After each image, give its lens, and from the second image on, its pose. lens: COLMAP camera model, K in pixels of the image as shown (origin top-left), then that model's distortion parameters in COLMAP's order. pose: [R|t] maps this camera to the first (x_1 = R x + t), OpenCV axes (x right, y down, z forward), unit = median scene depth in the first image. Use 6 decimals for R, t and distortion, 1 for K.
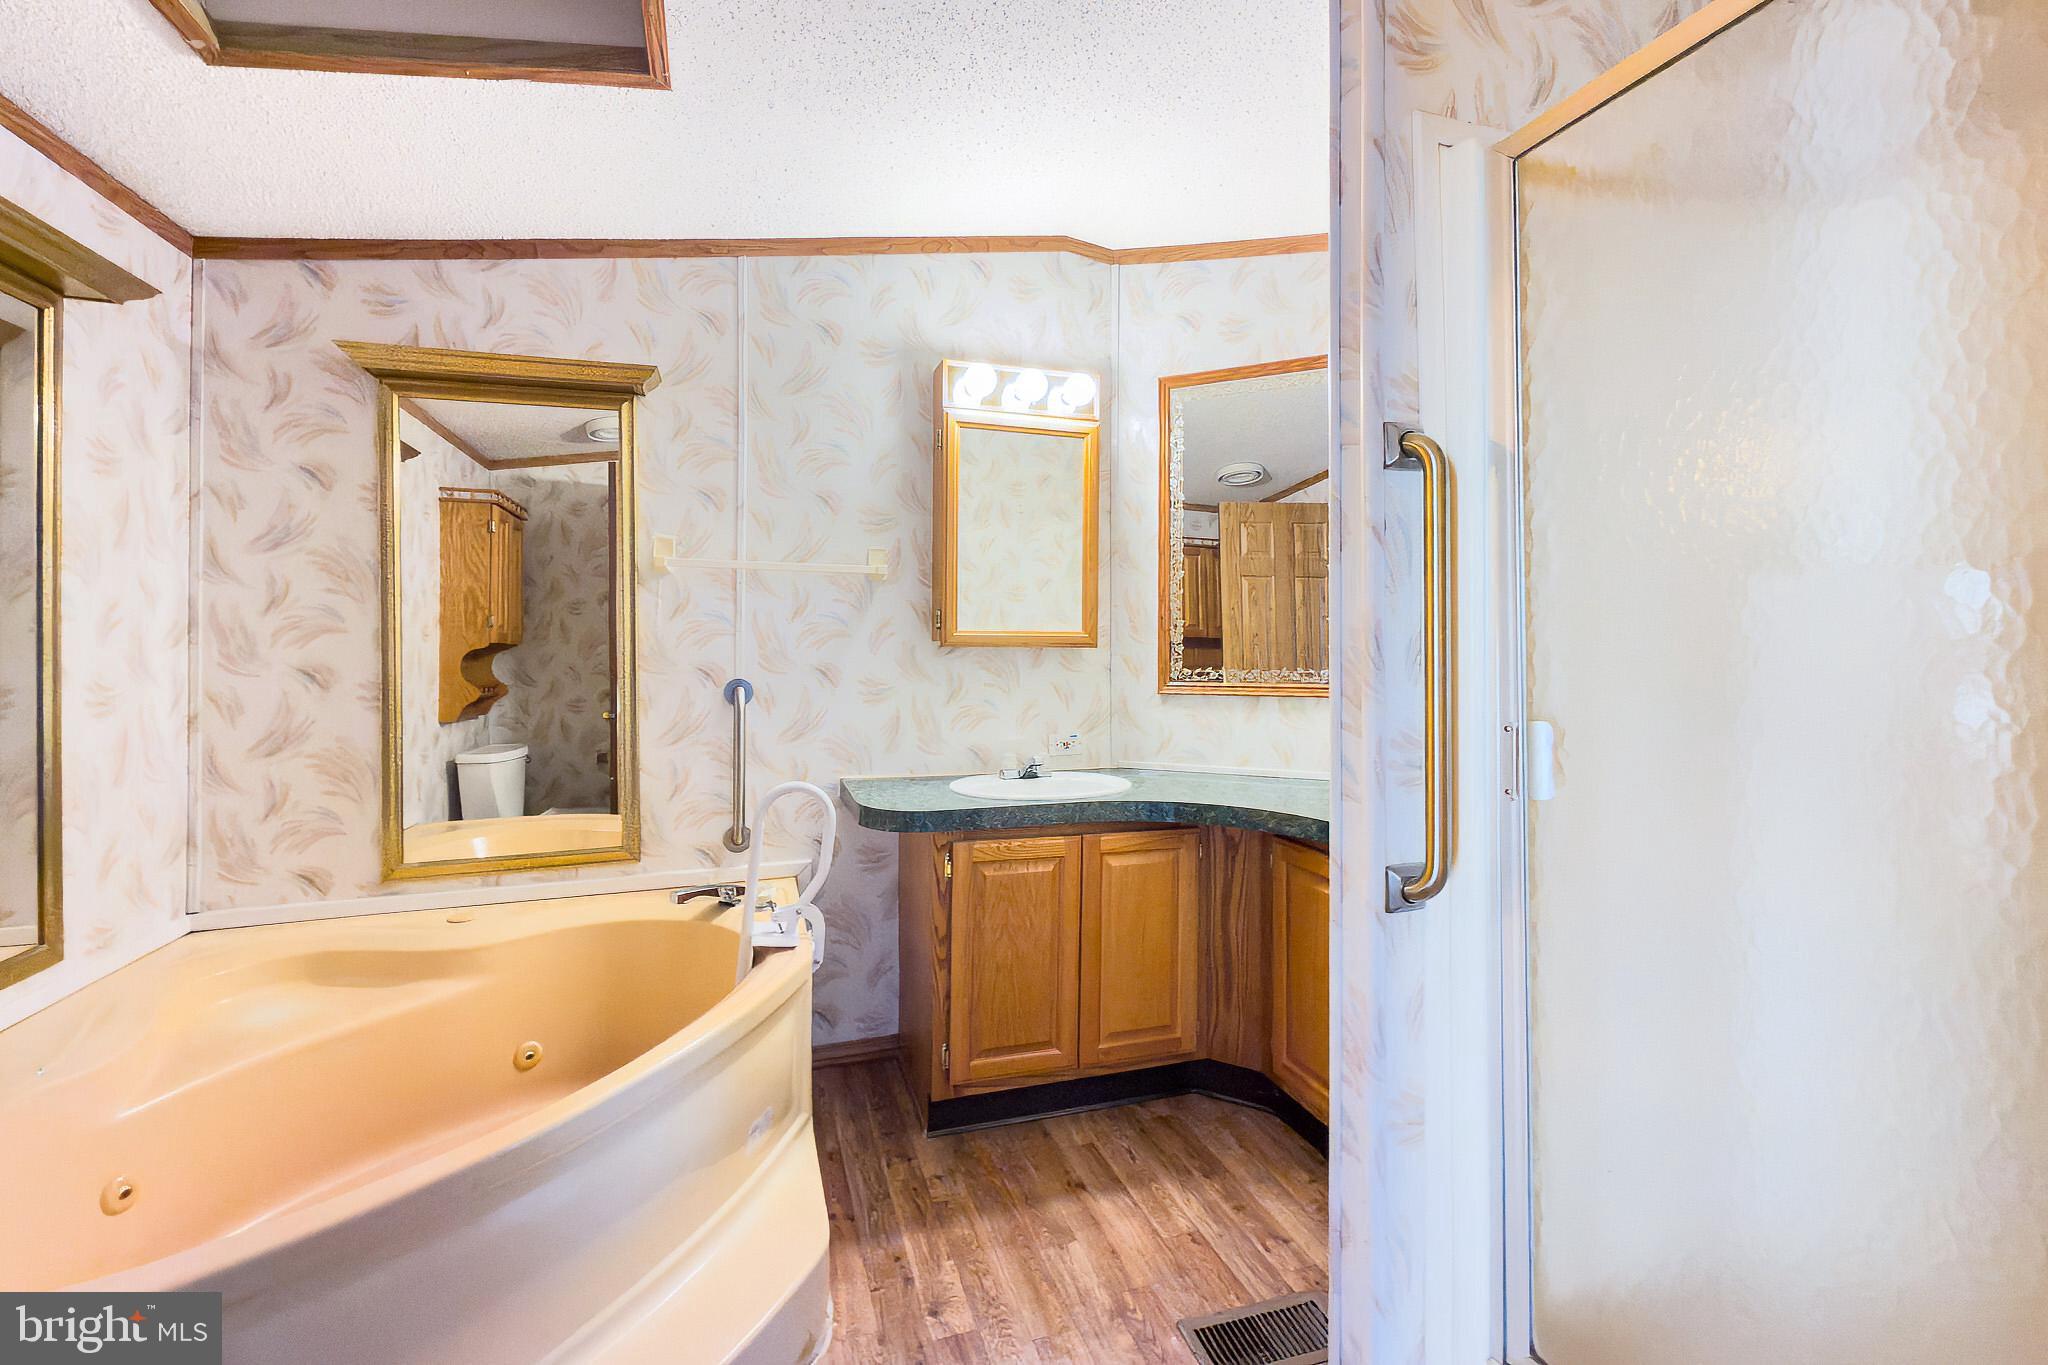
lens RADIAL K [[821.1, 0, 1010.6], [0, 821.1, 663.6], [0, 0, 1]] dist [-0.003219, 0.000672]
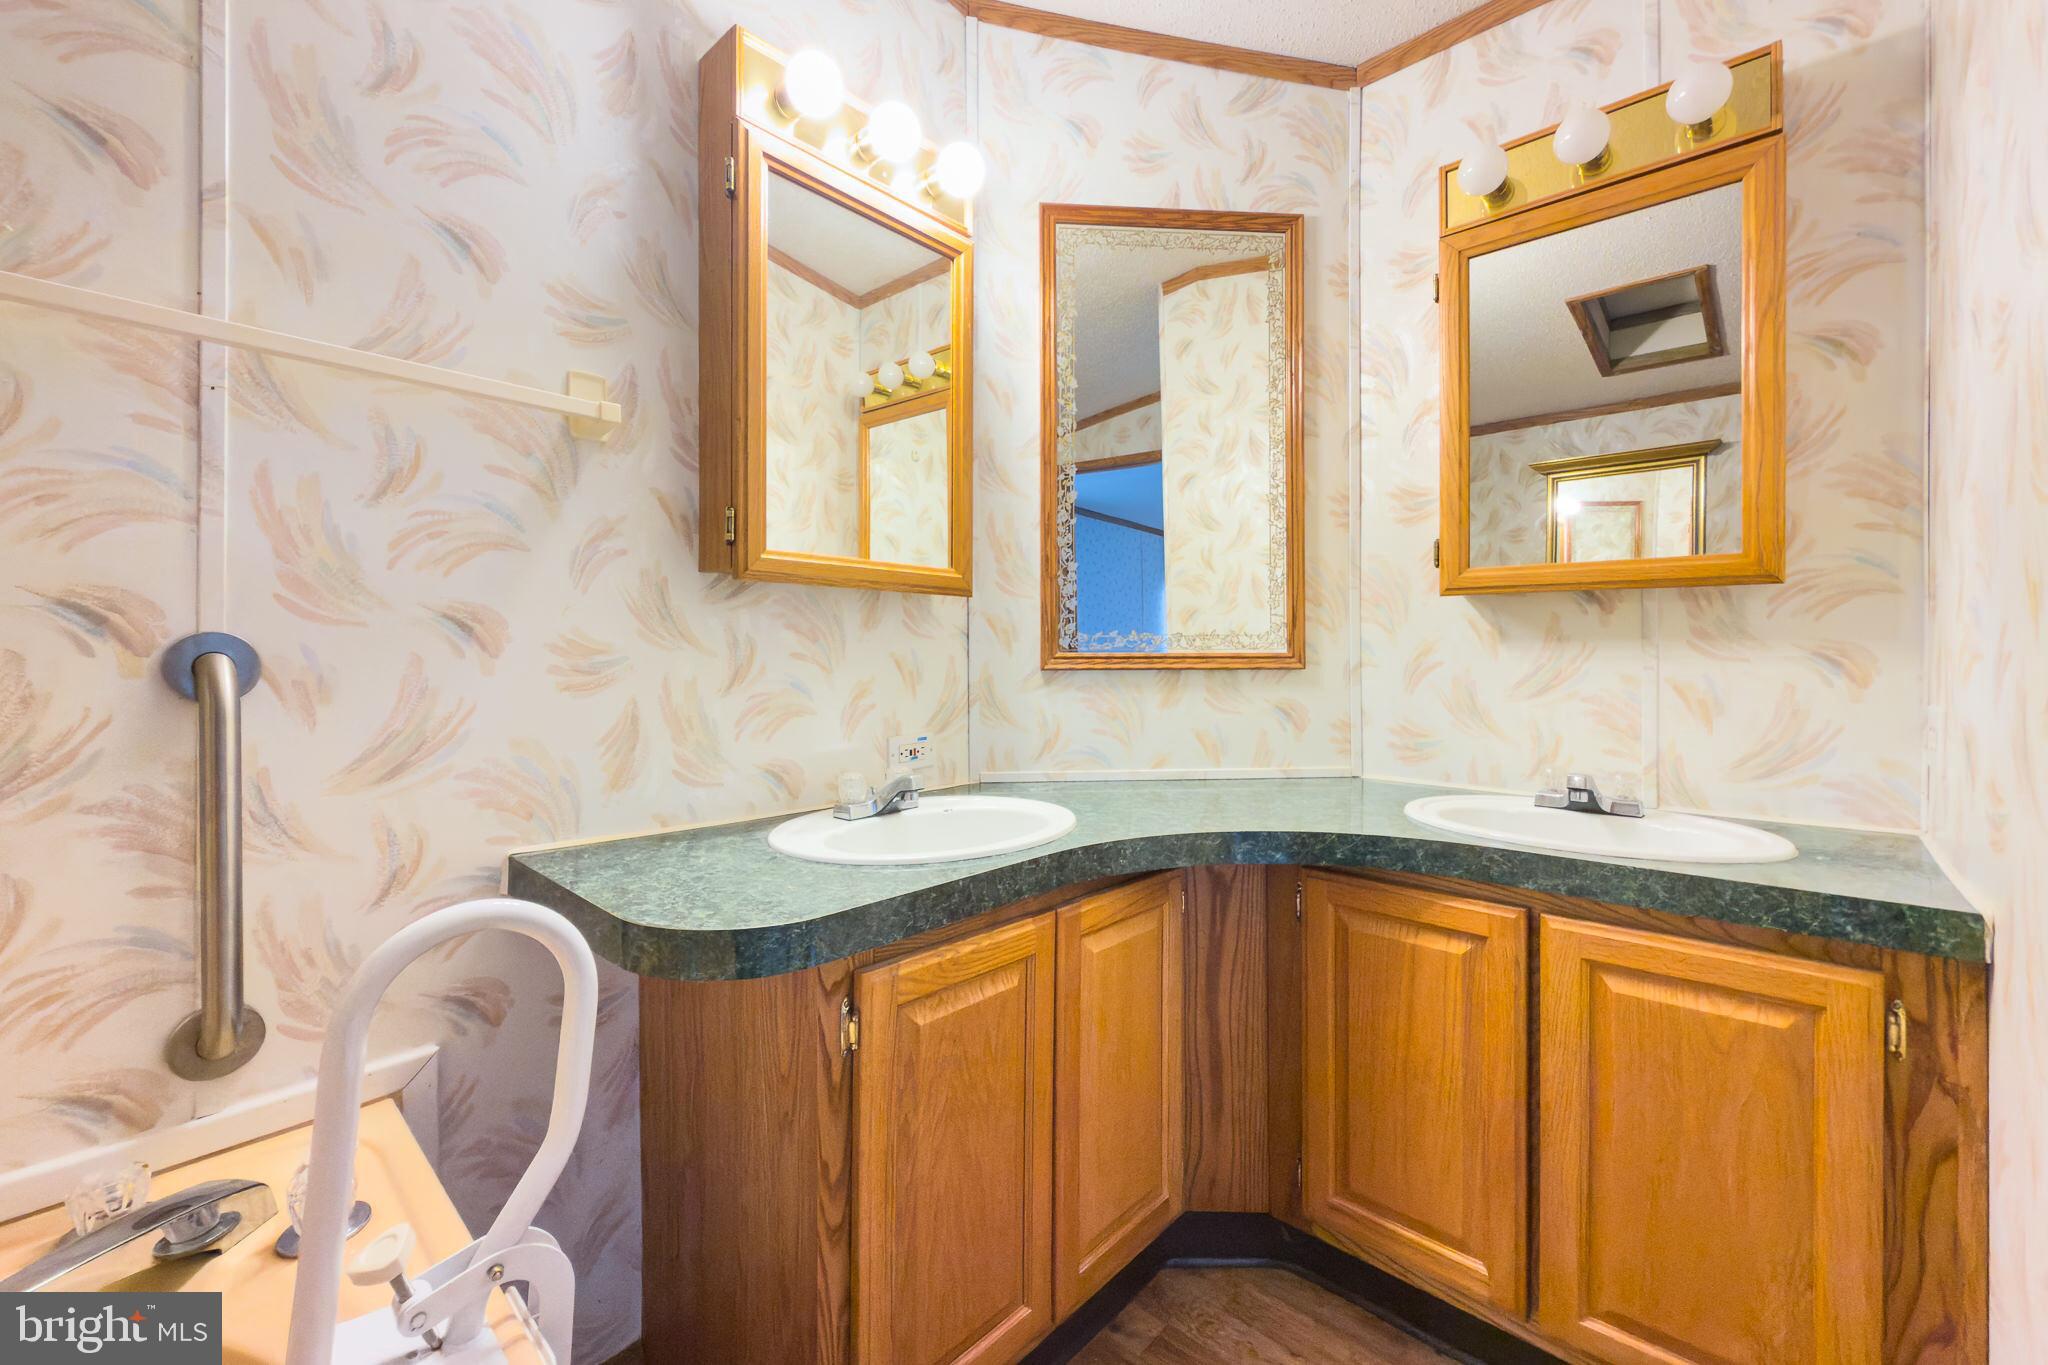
lens RADIAL K [[821.1, 0, 1034.8], [0, 821.1, 669.7], [0, 0, 1]] dist [-0.003219, 0.000672]
pose [[0.871249, -0.010899, 0.490720, -0.175301], [0.008524, 0.999939, 0.007076, 0.035053], [-0.490767, -0.001982, 0.871288, 0.451954]]
